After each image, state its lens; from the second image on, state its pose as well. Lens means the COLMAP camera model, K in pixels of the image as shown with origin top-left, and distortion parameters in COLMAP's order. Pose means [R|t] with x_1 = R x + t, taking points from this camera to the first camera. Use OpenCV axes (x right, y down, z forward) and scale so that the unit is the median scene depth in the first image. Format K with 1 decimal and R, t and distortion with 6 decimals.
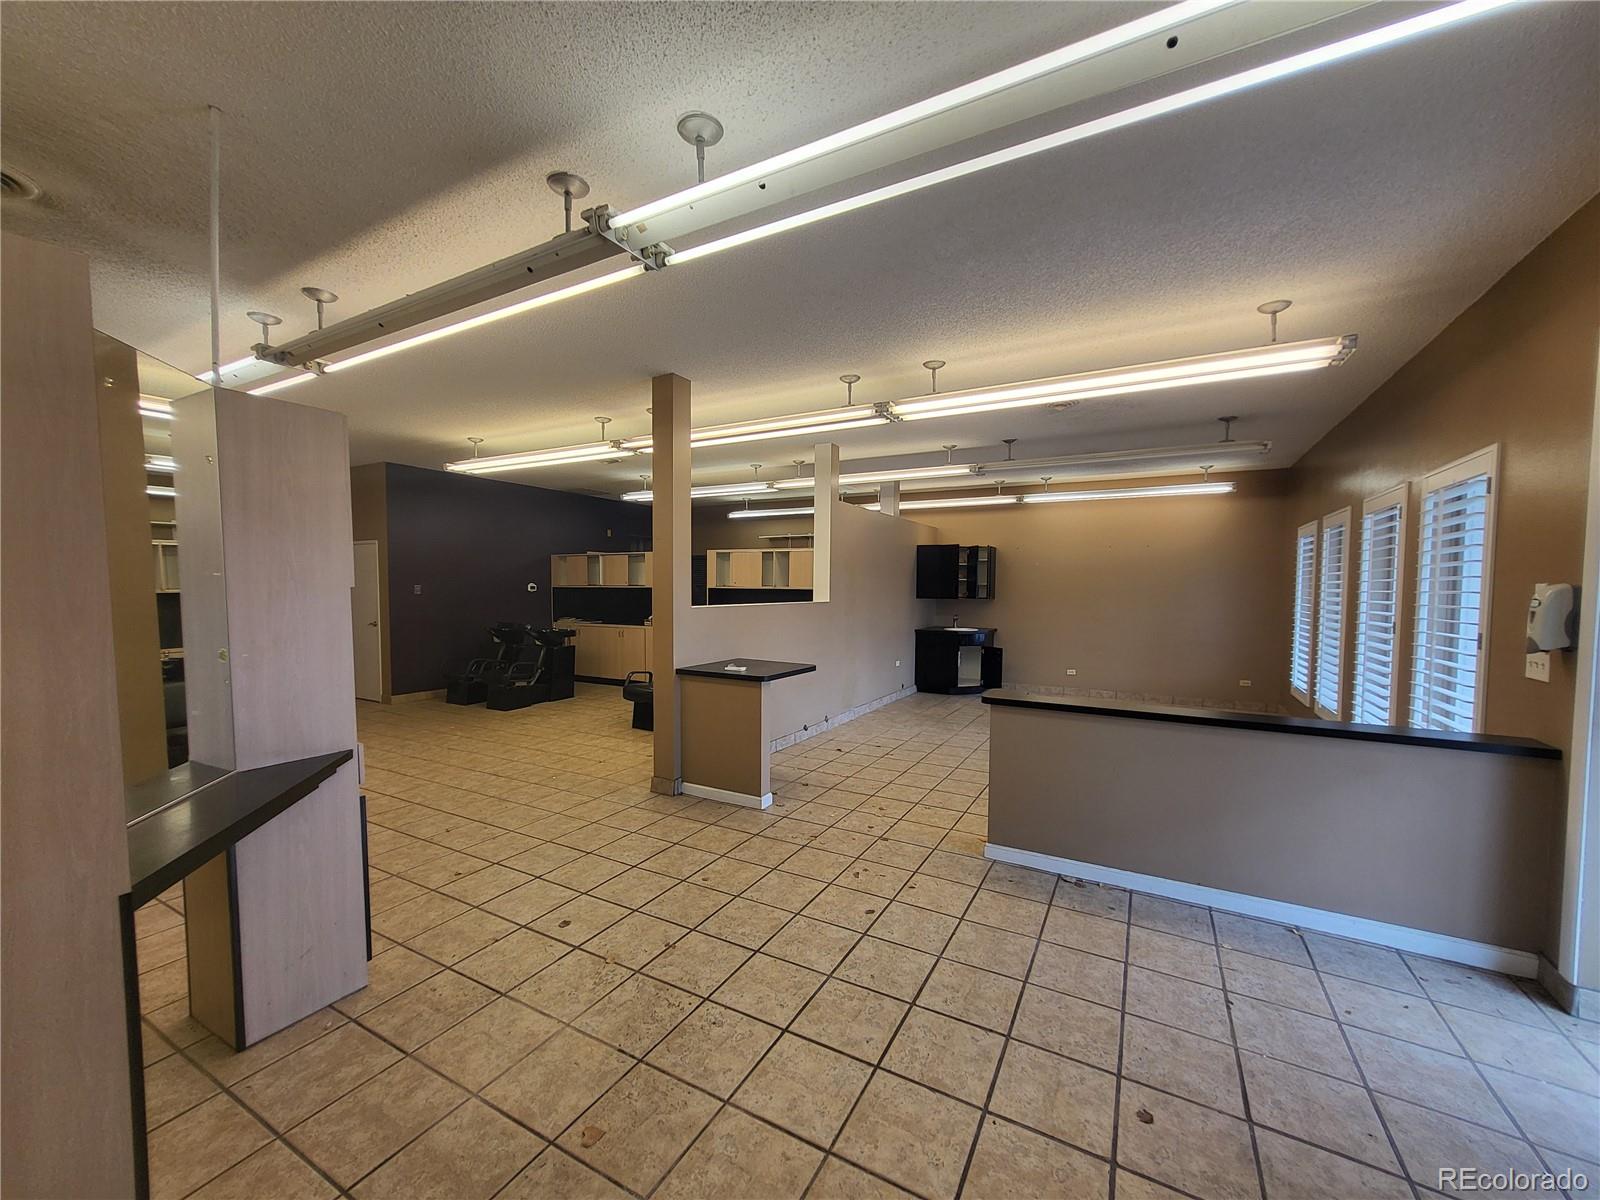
lens RADIAL K [[627.0, 0, 815.3], [0, 627.0, 617.3], [0, 0, 1]] dist [0.003892, -0.000733]
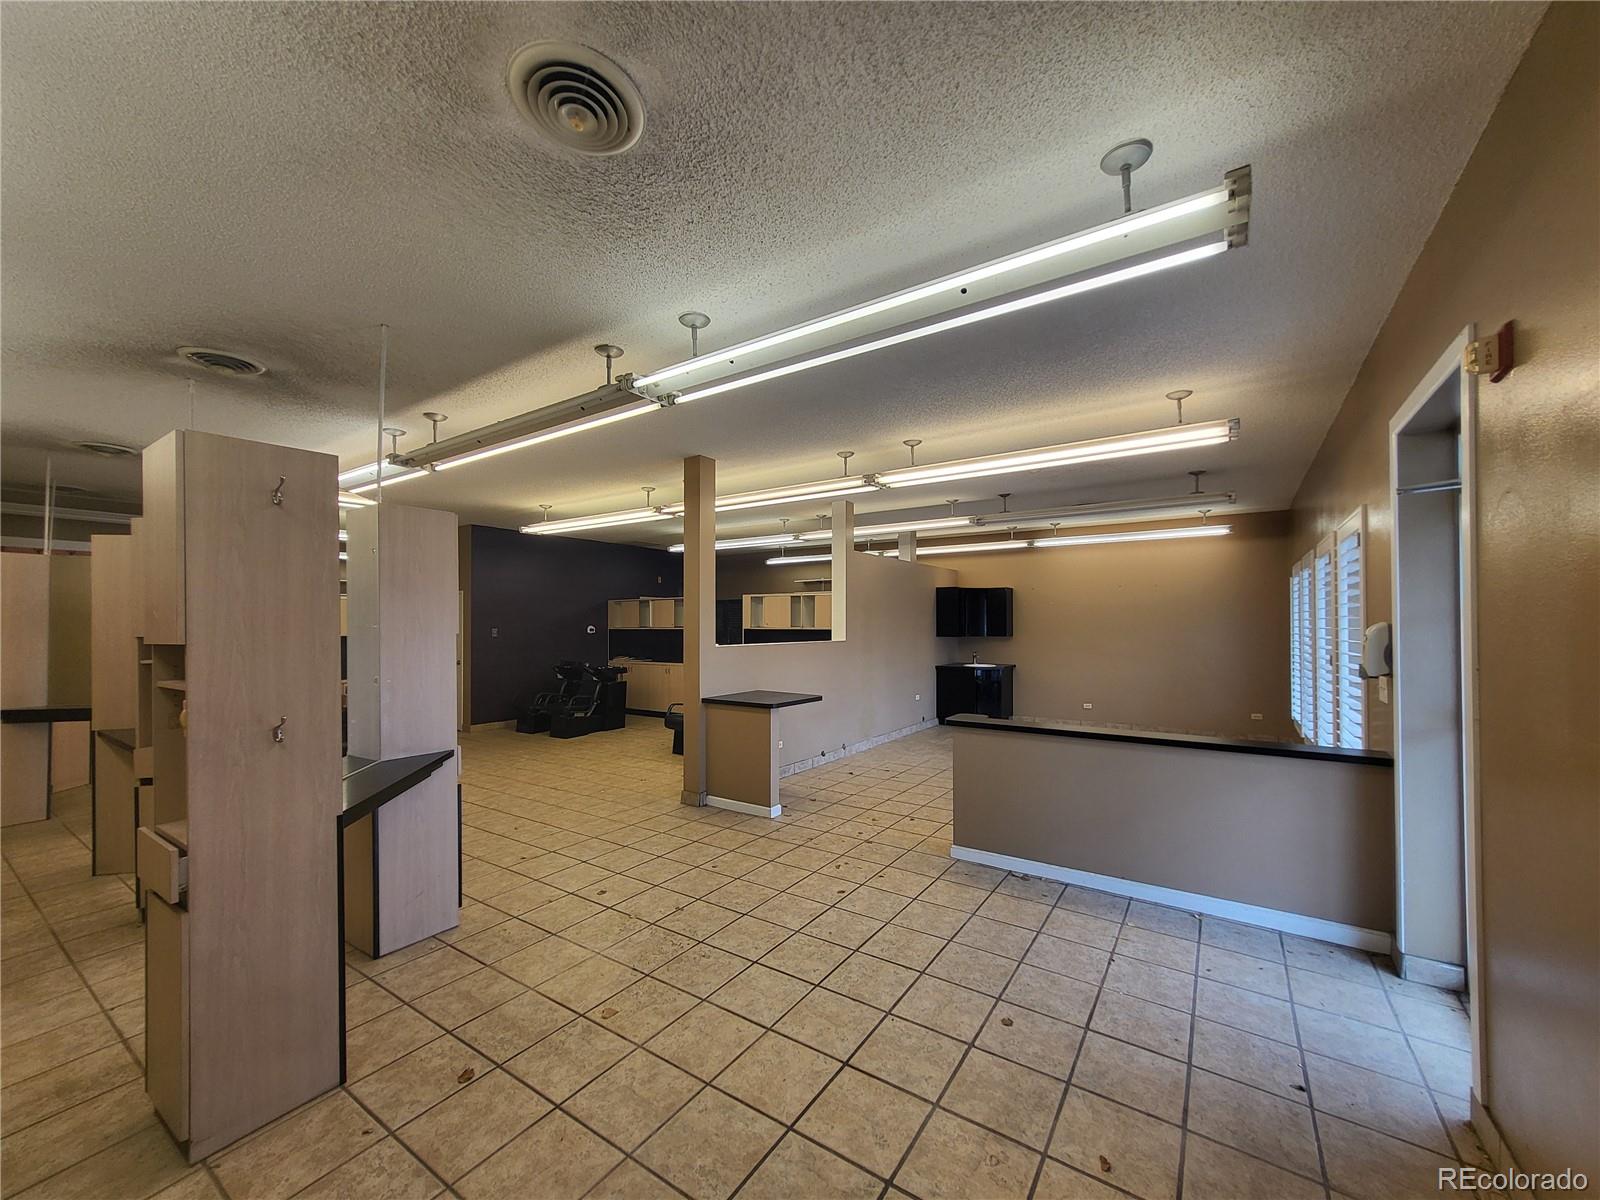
lens RADIAL K [[627.0, 0, 815.9], [0, 627.0, 617.5], [0, 0, 1]] dist [0.003892, -0.000733]
pose [[0.996213, -0.010501, -0.086311, 0.123007], [0.005198, 0.998098, -0.061435, 0.004403], [0.086792, 0.060753, 0.994372, -0.218679]]
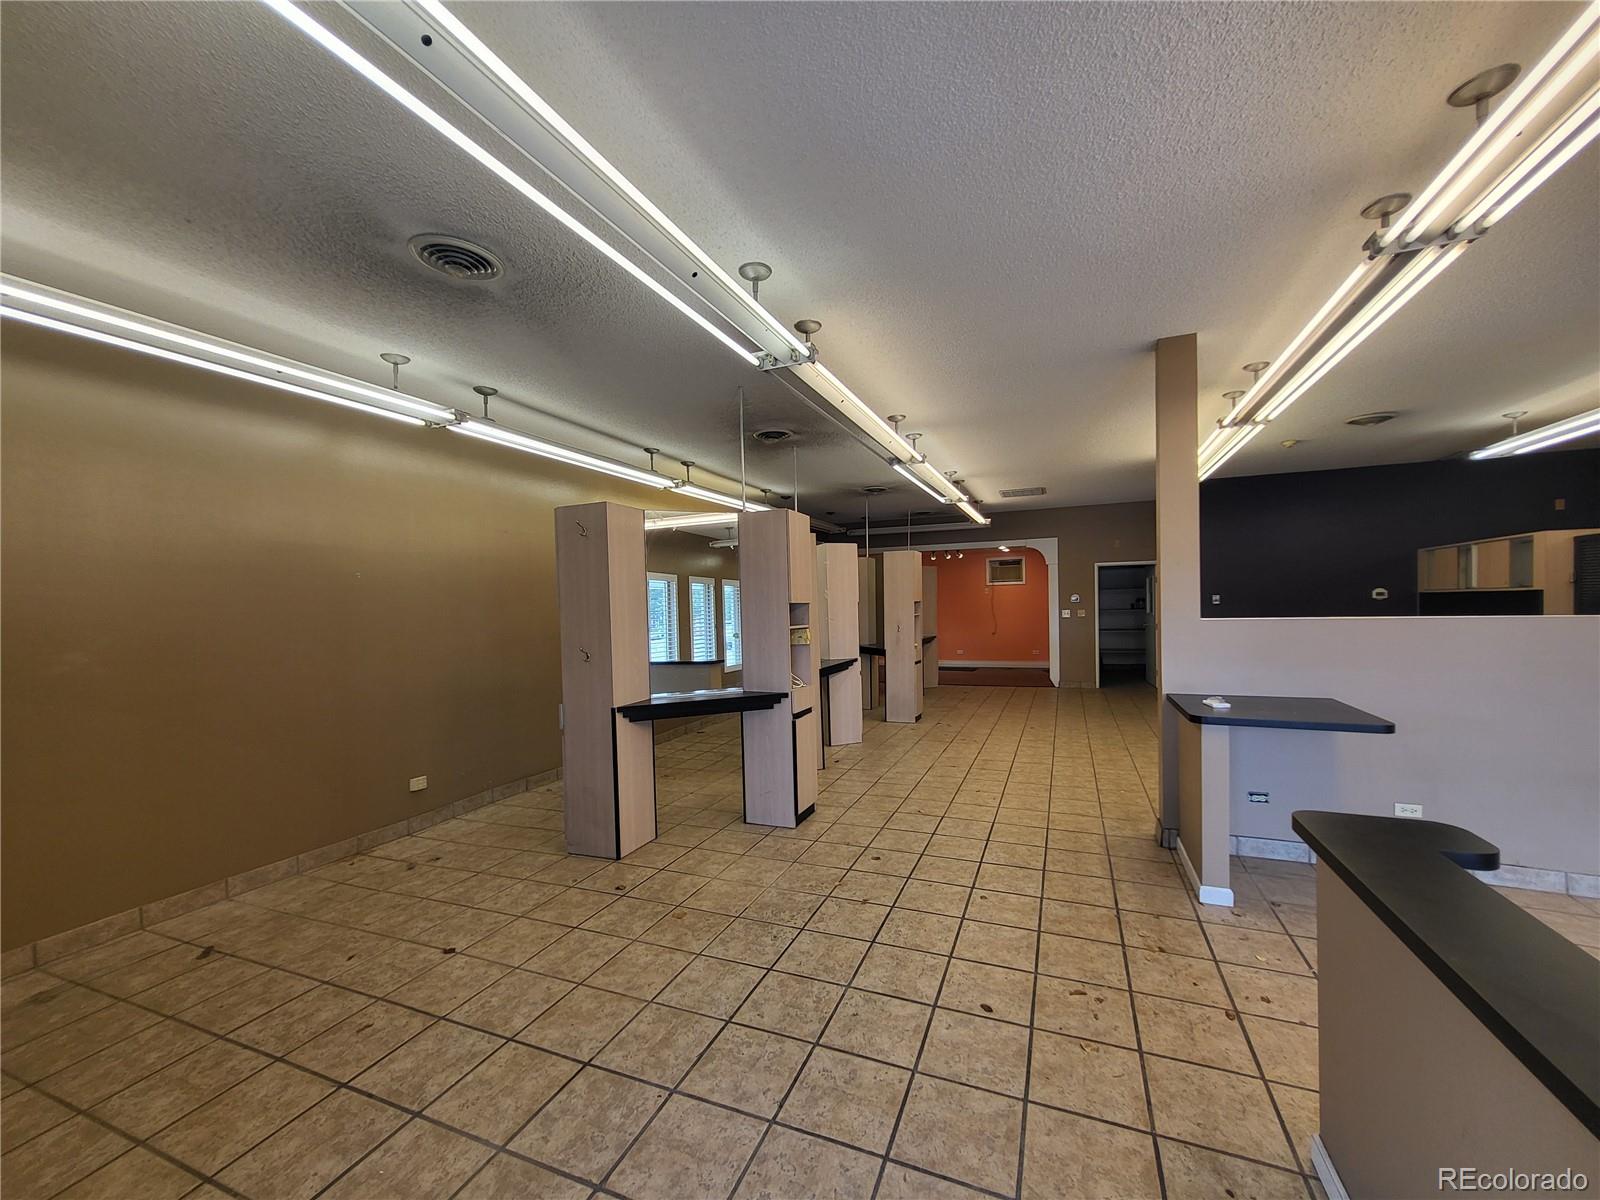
lens RADIAL K [[627.0, 0, 811.9], [0, 627.0, 615.2], [0, 0, 1]] dist [0.003892, -0.000733]
pose [[0.105553, 0.009958, -0.994364, 0.689782], [-0.027517, 0.999596, 0.007089, -0.017219], [0.994033, 0.026613, 0.105785, 0.563826]]
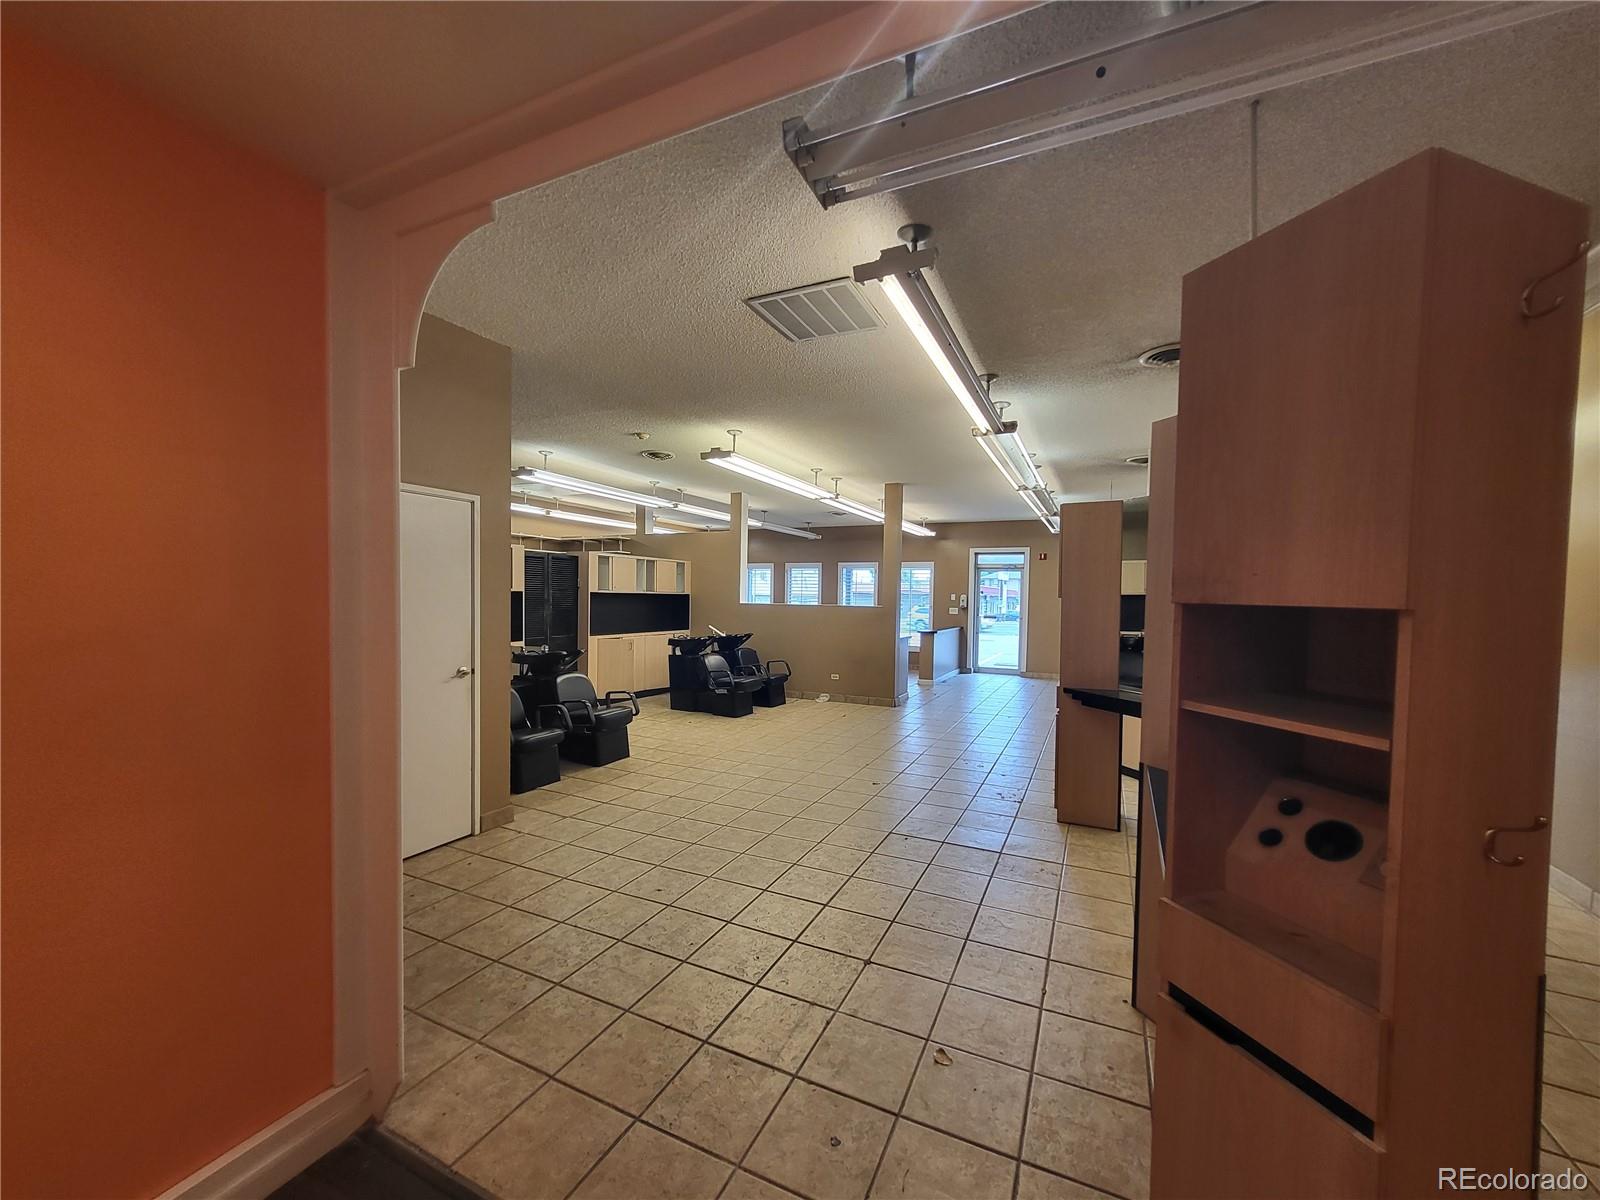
lens RADIAL K [[627.0, 0, 809.9], [0, 627.0, 616.5], [0, 0, 1]] dist [0.003892, -0.000733]
pose [[-0.052310, -0.041192, 0.997781, -2.641290], [0.035763, 0.998431, 0.043093, -0.092516], [-0.997990, 0.037937, -0.050755, 1.713909]]
